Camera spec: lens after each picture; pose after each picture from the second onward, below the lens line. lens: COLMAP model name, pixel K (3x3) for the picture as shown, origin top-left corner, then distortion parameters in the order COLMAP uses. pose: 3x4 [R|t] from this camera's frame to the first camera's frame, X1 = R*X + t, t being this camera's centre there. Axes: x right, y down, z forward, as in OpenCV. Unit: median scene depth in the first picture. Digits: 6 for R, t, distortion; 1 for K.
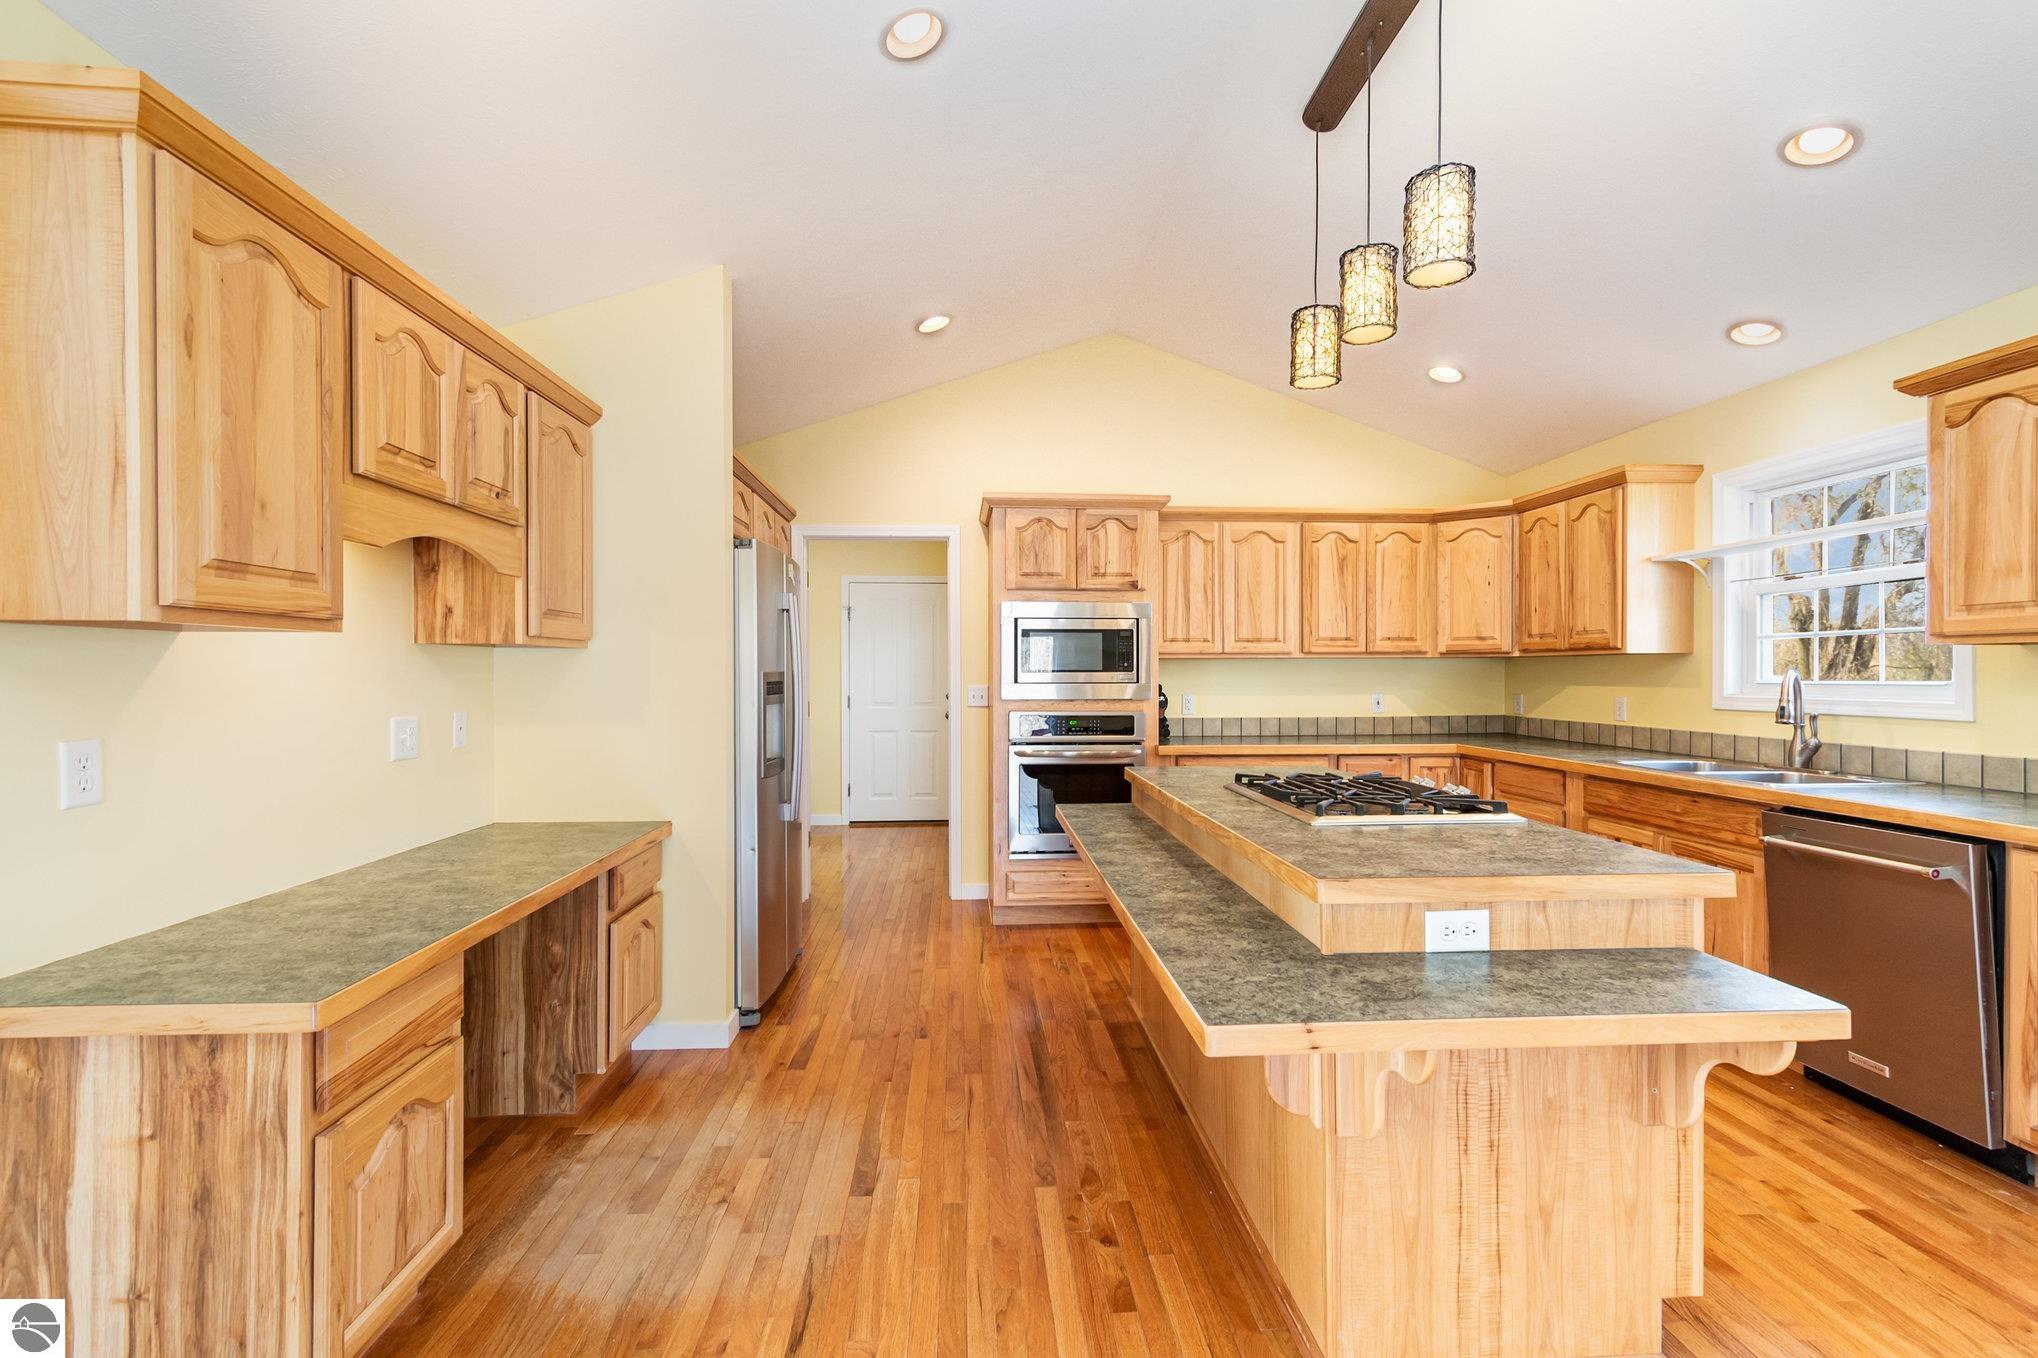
lens RADIAL K [[898.5, 0, 1023.9], [0, 898.5, 678.1], [0, 0, 1]] dist [0.000541, 0.000073]
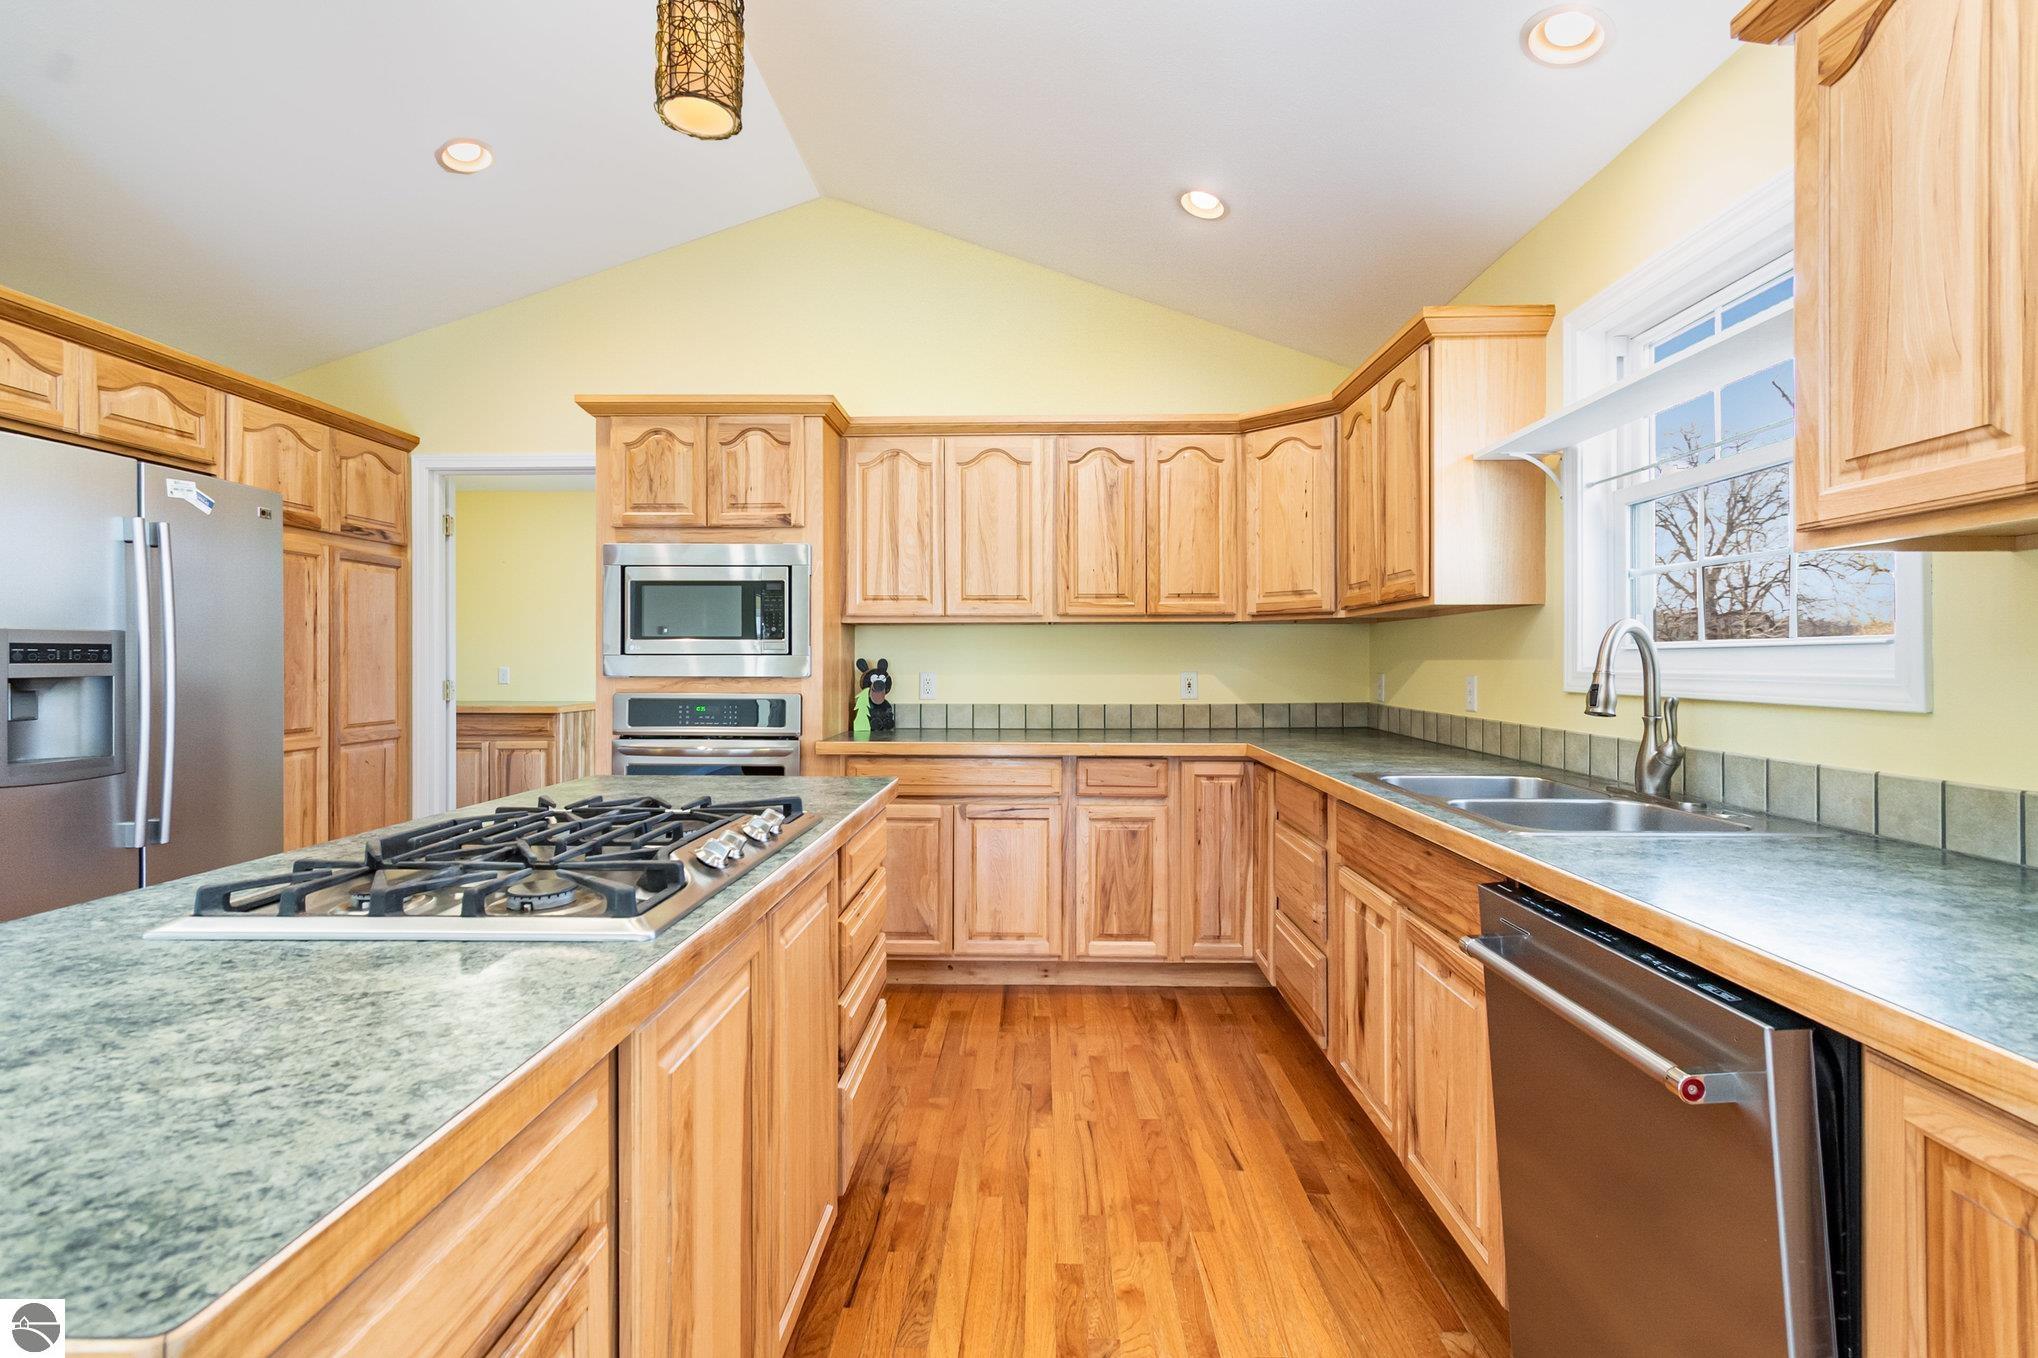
lens RADIAL K [[911.2, 0, 1024.7], [0, 911.2, 657.8], [0, 0, 1]] dist [0.001025, -0.000049]
pose [[0.996192, 0.000655, -0.087186, 0.382099], [-0.001525, 0.999950, -0.009913, 0.014973], [0.087175, 0.010008, 0.996143, 0.287822]]
